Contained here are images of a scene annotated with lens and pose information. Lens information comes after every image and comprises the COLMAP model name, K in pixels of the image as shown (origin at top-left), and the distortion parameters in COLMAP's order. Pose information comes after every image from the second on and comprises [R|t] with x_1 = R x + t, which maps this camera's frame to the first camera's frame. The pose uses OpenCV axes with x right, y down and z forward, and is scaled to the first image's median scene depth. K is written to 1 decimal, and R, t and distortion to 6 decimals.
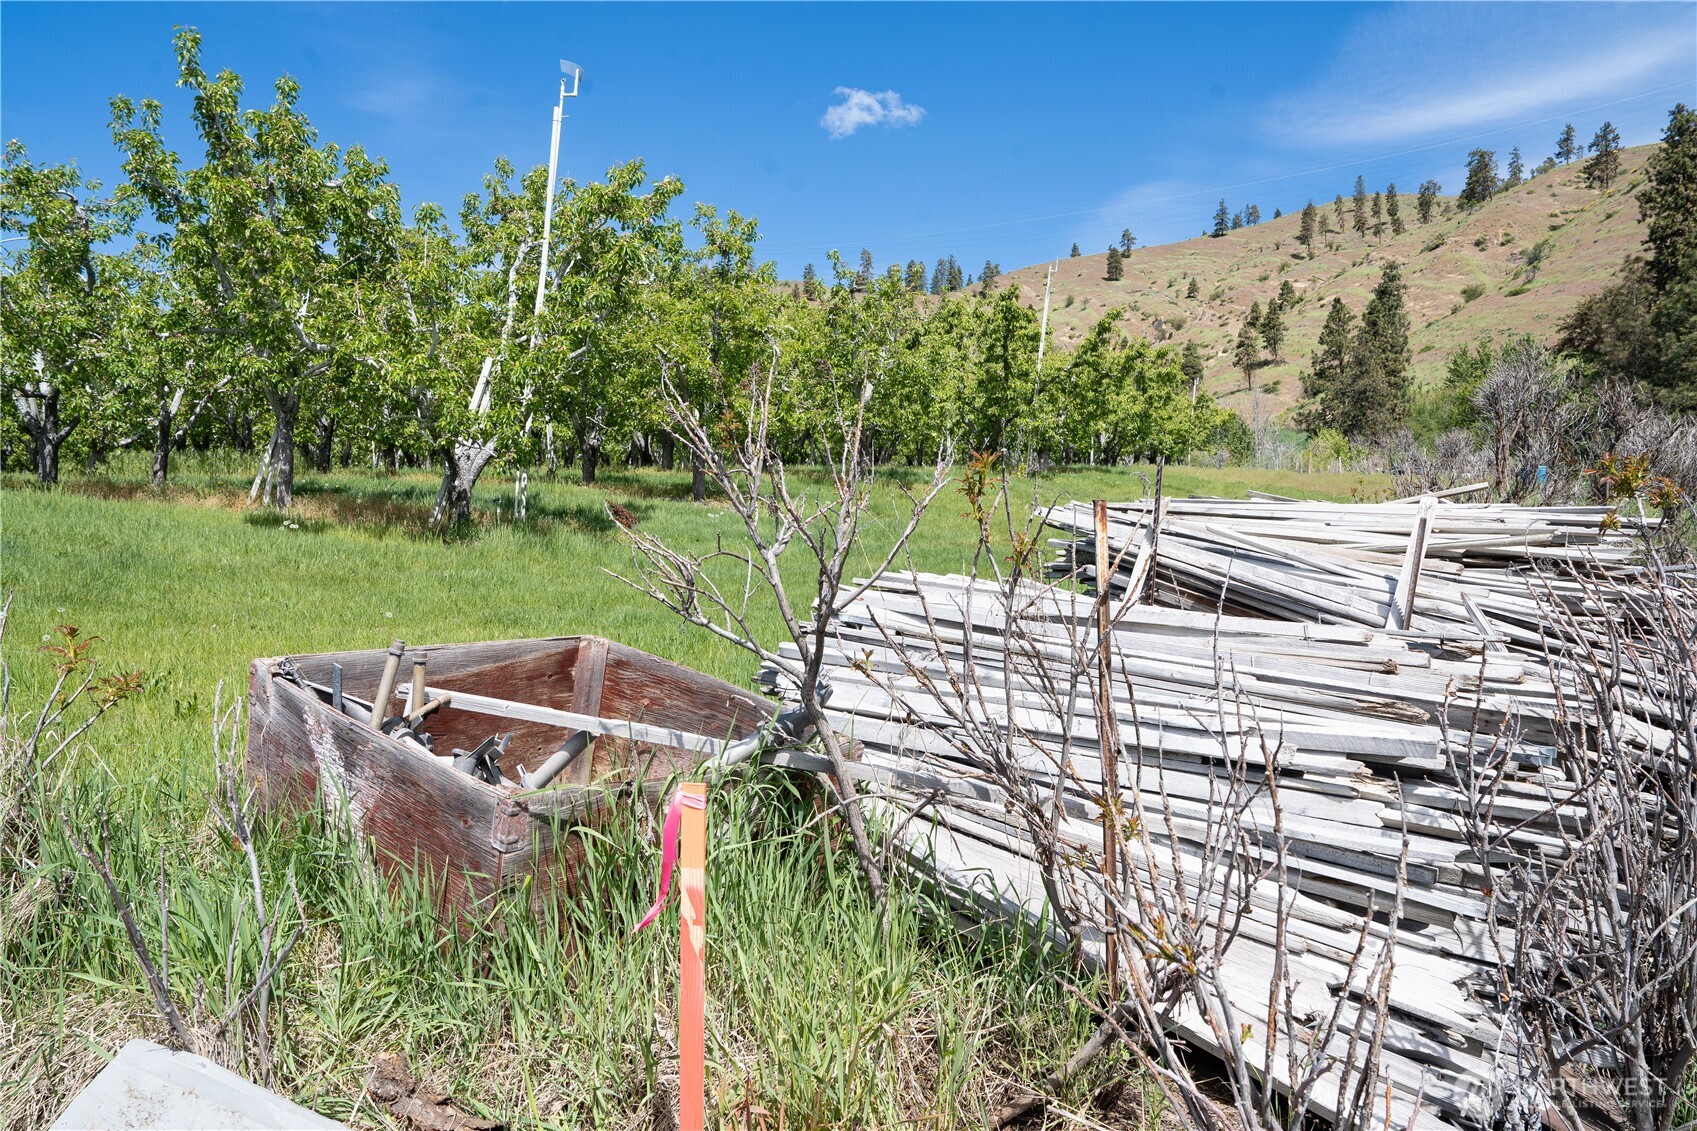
lens RADIAL K [[1211.5, 0, 848.5], [0, 1211.5, 565.5], [0, 0, 1]] dist [-0.101455, 0.101021]
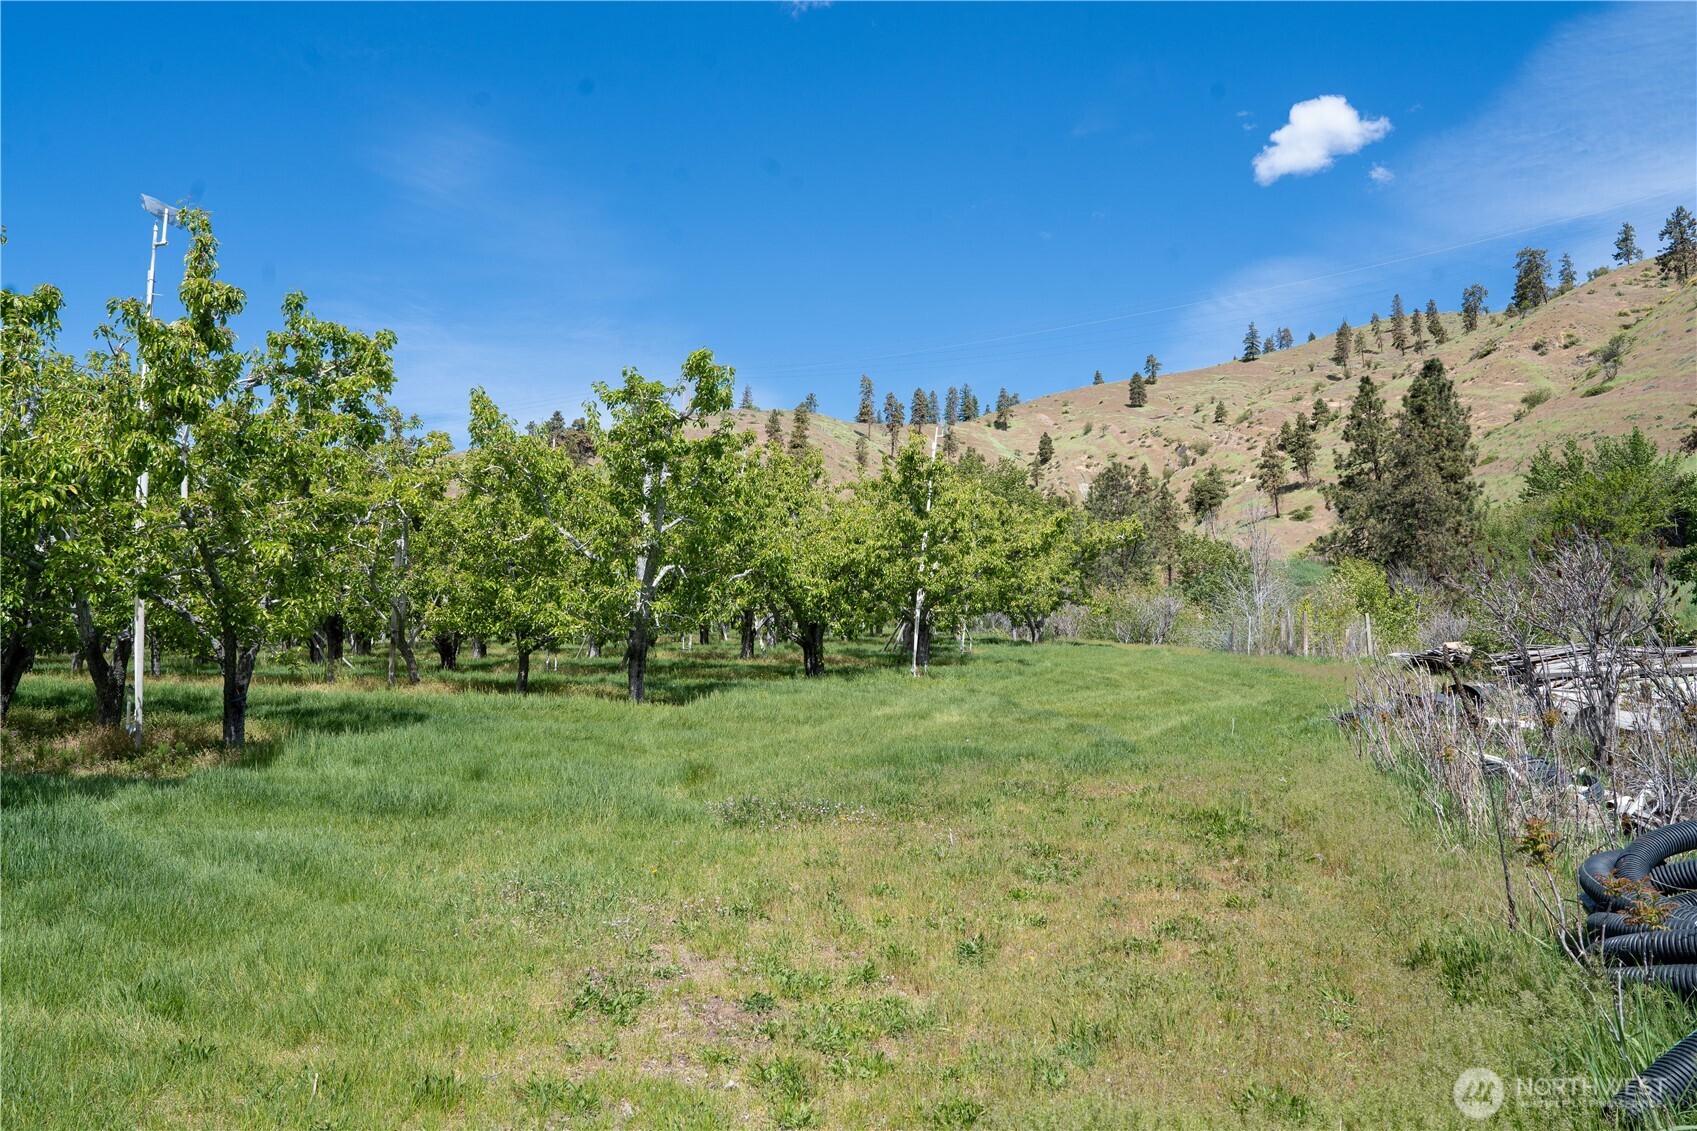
lens RADIAL K [[1211.5, 0, 848.5], [0, 1211.5, 565.5], [0, 0, 1]] dist [-0.101455, 0.101021]
pose [[0.999215, -0.008348, -0.038729, 0.041568], [0.003876, 0.993459, -0.114126, -0.010591], [0.039429, 0.113887, 0.992711, 0.095521]]
